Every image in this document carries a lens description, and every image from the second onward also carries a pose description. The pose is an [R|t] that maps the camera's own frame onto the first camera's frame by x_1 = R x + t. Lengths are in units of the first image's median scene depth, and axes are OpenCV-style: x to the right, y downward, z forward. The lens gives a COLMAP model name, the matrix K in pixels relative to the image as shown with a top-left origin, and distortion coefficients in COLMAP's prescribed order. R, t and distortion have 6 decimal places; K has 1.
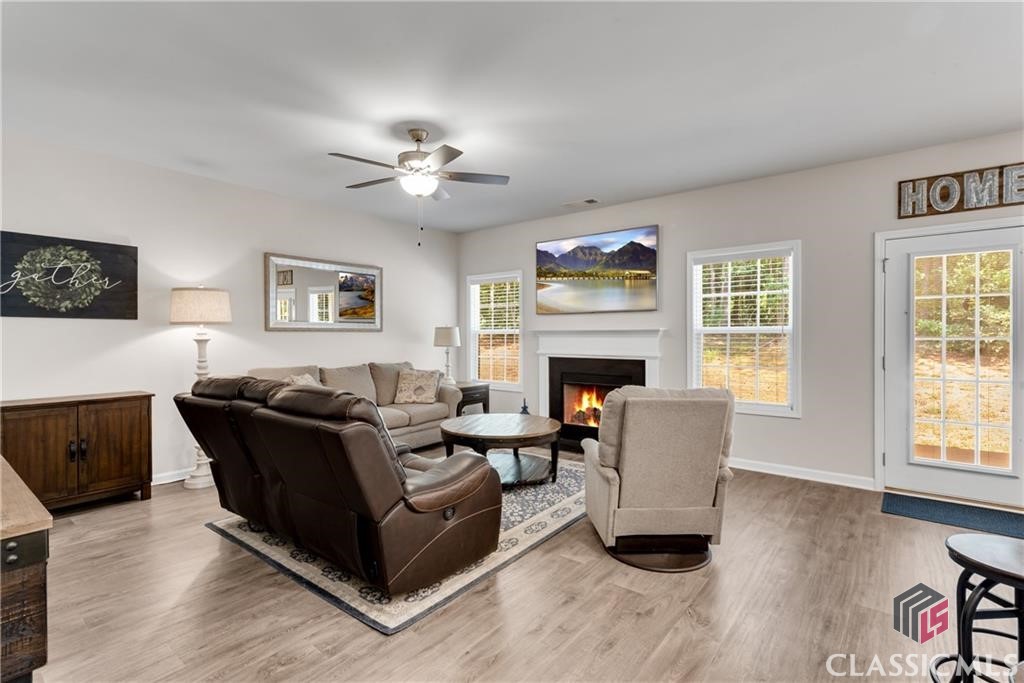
lens RADIAL K [[485.1, 0, 514.6], [0, 485.1, 344.1], [0, 0, 1]] dist [0.014881, -0.001299]
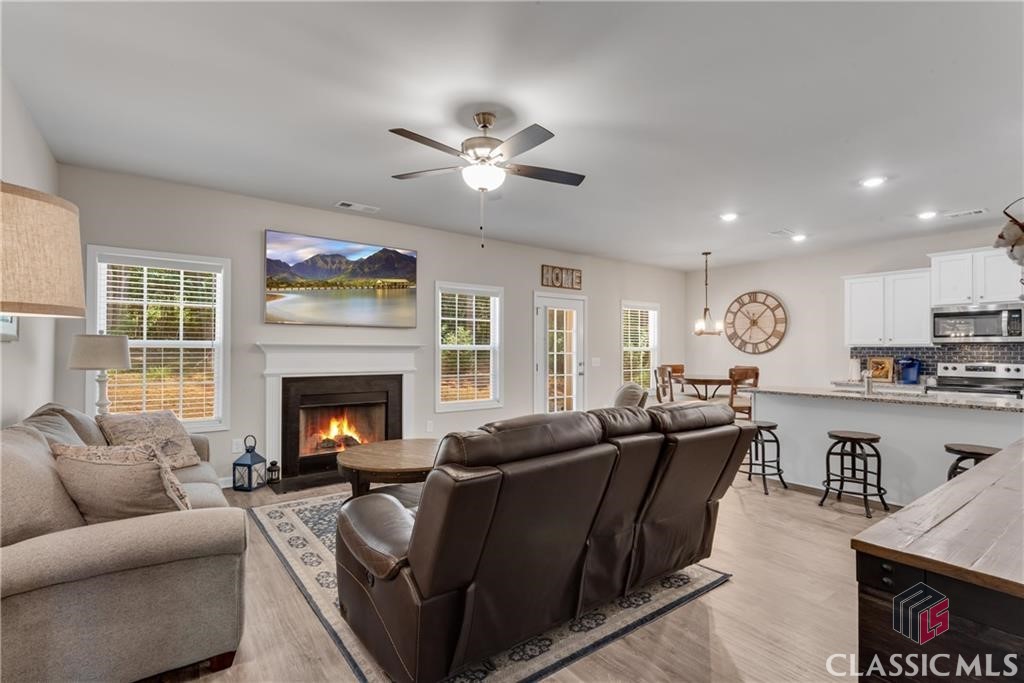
lens RADIAL K [[468.4, 0, 503.7], [0, 468.4, 346.4], [0, 0, 1]] dist [-0.003294, -0.002677]
pose [[0.282174, 0.013307, 0.959271, -0.881802], [0.011543, 0.999784, -0.017265, -0.012068], [-0.959294, 0.015945, 0.281960, 0.686081]]
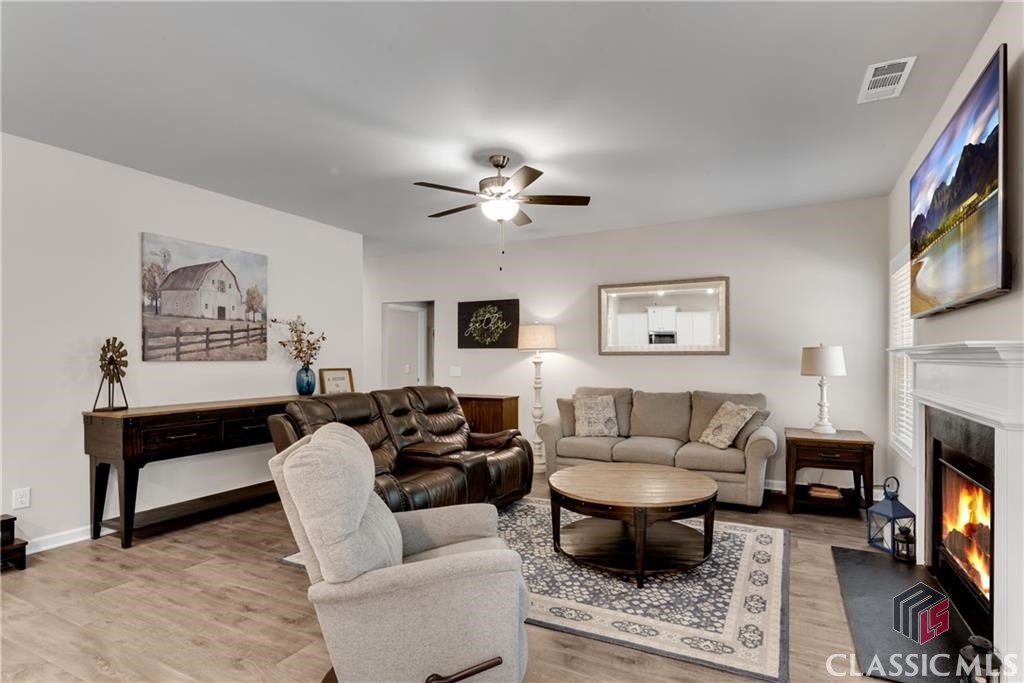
lens RADIAL K [[503.6, 0, 534.8], [0, 503.6, 360.8], [0, 0, 1]] dist [0.007233, -0.001143]
pose [[0.206415, 0.005875, -0.978447, 0.763309], [-0.016561, 0.999860, 0.002509, -0.017306], [0.978324, 0.015686, 0.206484, 0.780452]]
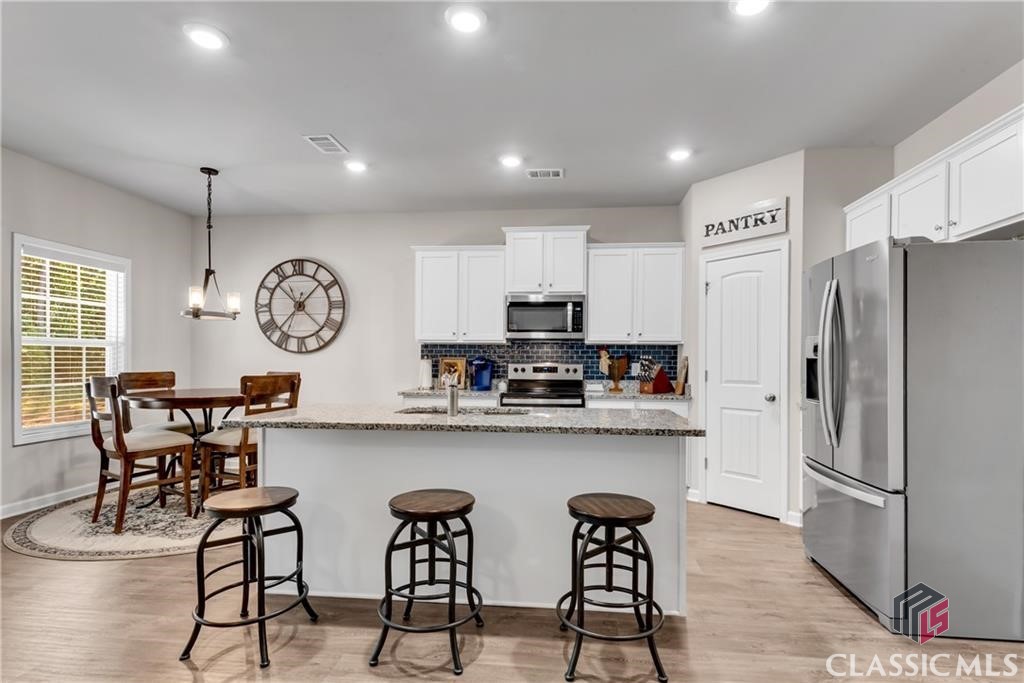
lens RADIAL K [[503.6, 0, 528.9], [0, 503.6, 362.1], [0, 0, 1]] dist [0.007233, -0.001143]
pose [[-0.542256, -0.003223, 0.840207, -0.222157], [0.009966, 0.999898, 0.010268, 0.013385], [-0.840154, 0.013941, -0.542168, 0.458303]]
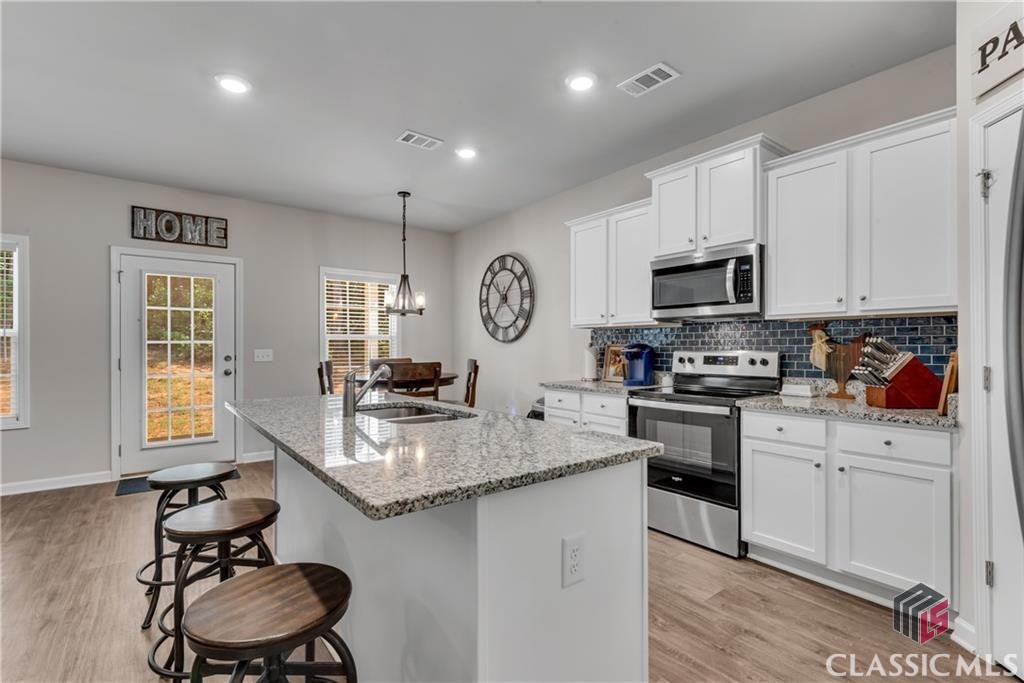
lens RADIAL K [[468.4, 0, 515.2], [0, 468.4, 345.6], [0, 0, 1]] dist [-0.003294, -0.002677]
pose [[0.238369, 0.007270, 0.971147, -0.059774], [0.016886, 0.999790, -0.011629, 0.023920], [-0.971028, 0.019170, 0.238197, -0.125881]]
